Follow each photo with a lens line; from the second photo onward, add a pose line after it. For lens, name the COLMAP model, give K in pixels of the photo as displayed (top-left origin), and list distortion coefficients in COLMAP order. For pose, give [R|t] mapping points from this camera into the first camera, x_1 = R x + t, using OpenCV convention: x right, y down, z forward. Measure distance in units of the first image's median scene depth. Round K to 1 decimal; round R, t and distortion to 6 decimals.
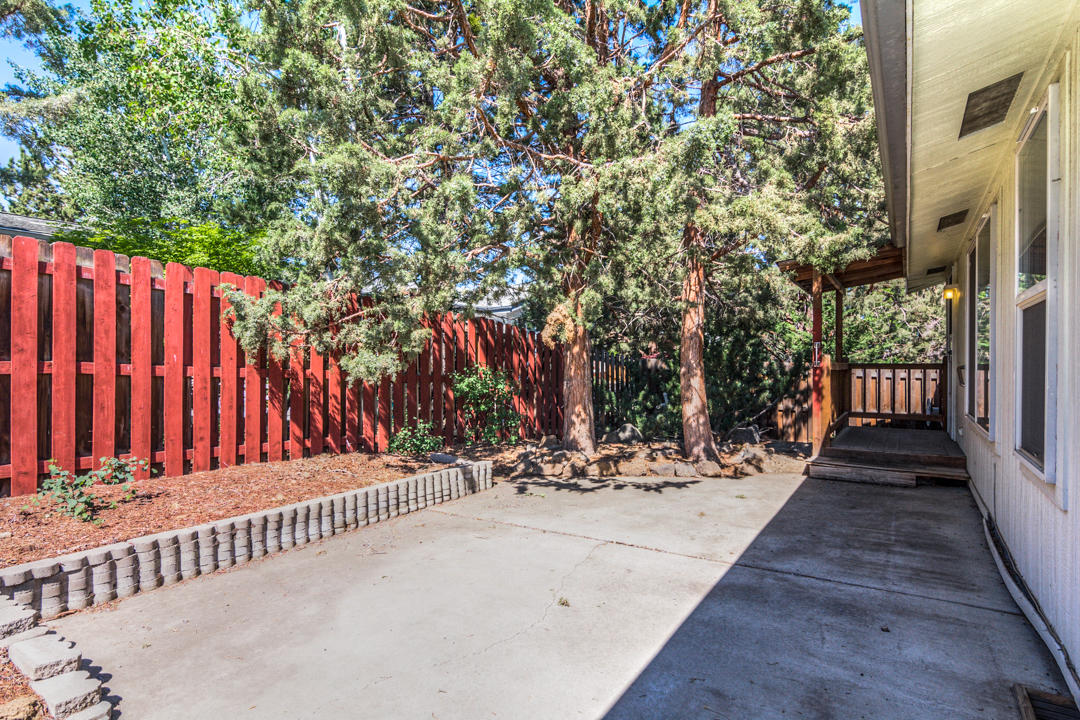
lens RADIAL K [[573.5, 0, 541.8], [0, 573.5, 360.8], [0, 0, 1]] dist [0.002997, 0.001369]
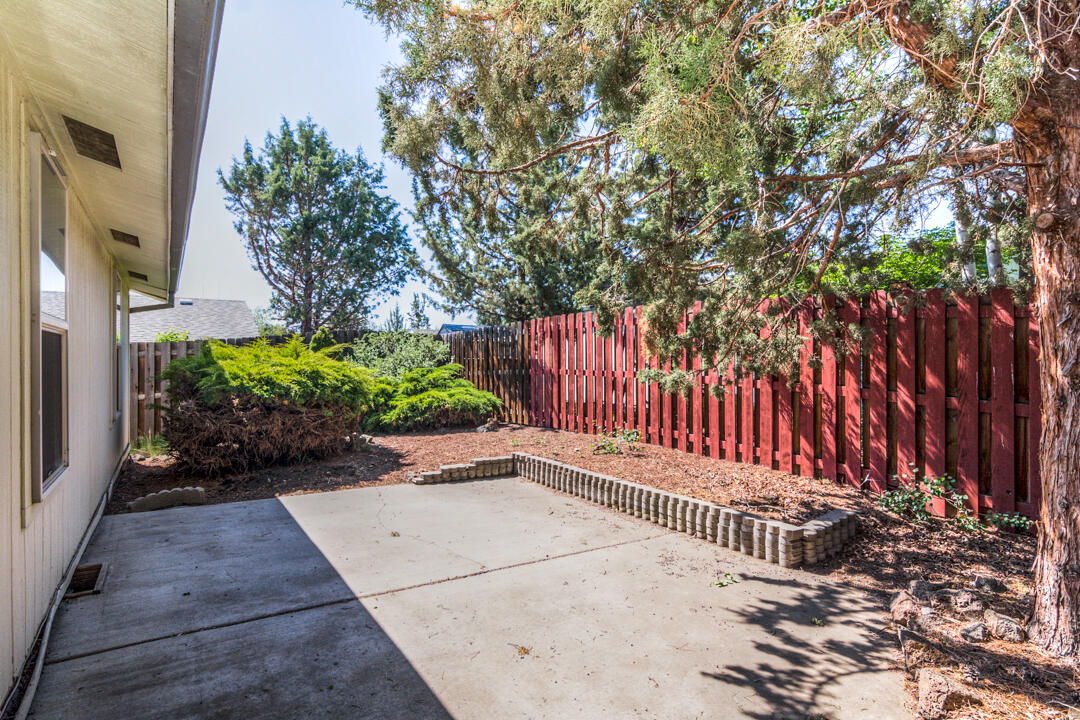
lens RADIAL K [[573.5, 0, 542.4], [0, 573.5, 364.4], [0, 0, 1]] dist [0.002997, 0.001369]
pose [[-0.416524, -0.002016, -0.909122, 0.667497], [-0.002244, 0.999997, -0.001189, -0.015766], [0.909122, 0.001545, -0.416527, 1.050206]]
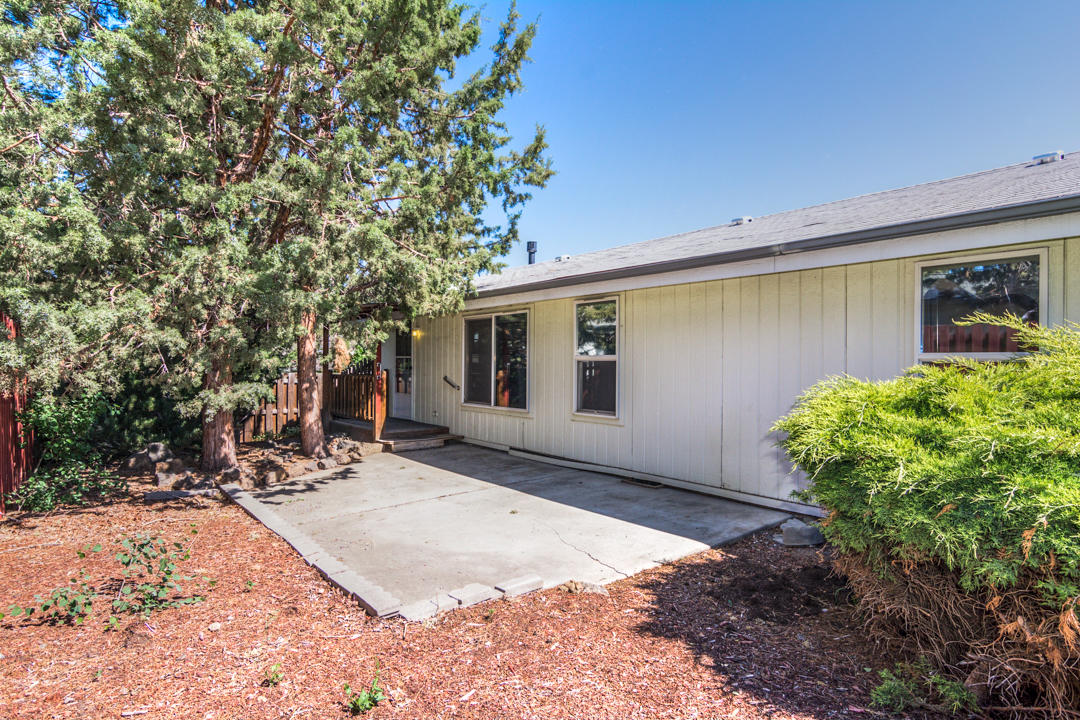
lens RADIAL K [[573.5, 0, 540.1], [0, 573.5, 360.0], [0, 0, 1]] dist [0.002997, 0.001369]
pose [[0.311525, -0.000252, 0.950238, -0.918124], [0.003363, 0.999994, -0.000838, -0.042127], [-0.950232, 0.003457, 0.311524, 0.174213]]
